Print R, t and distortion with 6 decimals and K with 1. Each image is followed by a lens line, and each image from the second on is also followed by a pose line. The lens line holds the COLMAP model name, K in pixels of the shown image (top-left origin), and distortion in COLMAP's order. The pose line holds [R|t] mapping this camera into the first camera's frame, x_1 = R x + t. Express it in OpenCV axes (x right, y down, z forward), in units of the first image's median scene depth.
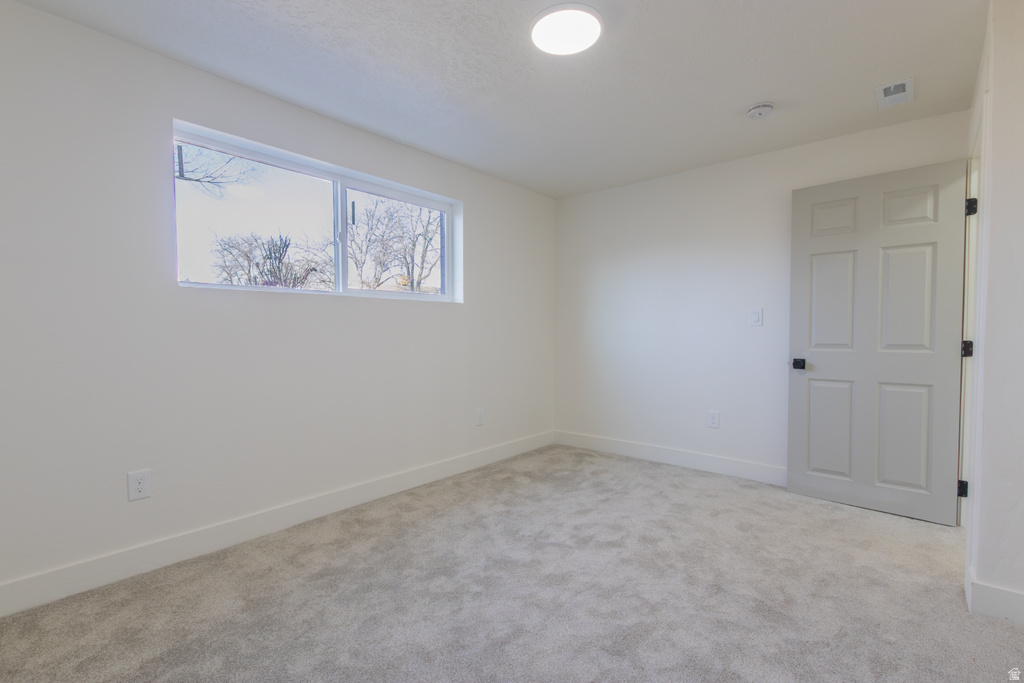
lens RADIAL K [[474.4, 0, 501.3], [0, 474.4, 339.4], [0, 0, 1]] dist [0.003238, -0.000744]
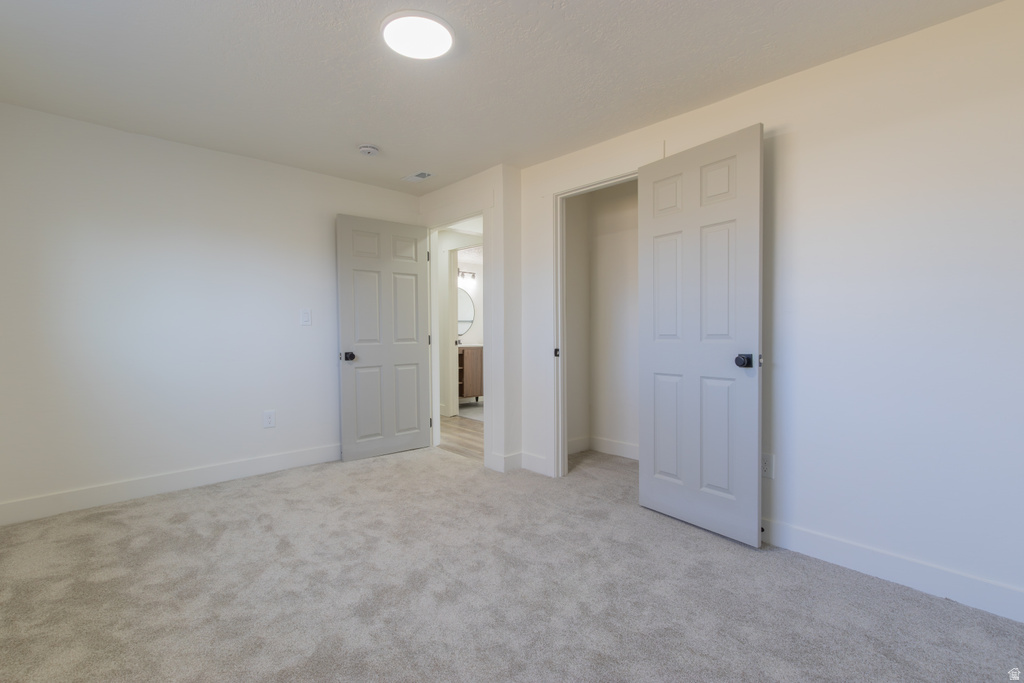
lens RADIAL K [[474.4, 0, 501.3], [0, 474.4, 339.4], [0, 0, 1]] dist [0.003238, -0.000744]
pose [[0.096792, -0.019929, 0.995105, -0.599449], [0.021321, 0.999612, 0.017946, -0.006525], [-0.995076, 0.019479, 0.097179, 0.512024]]
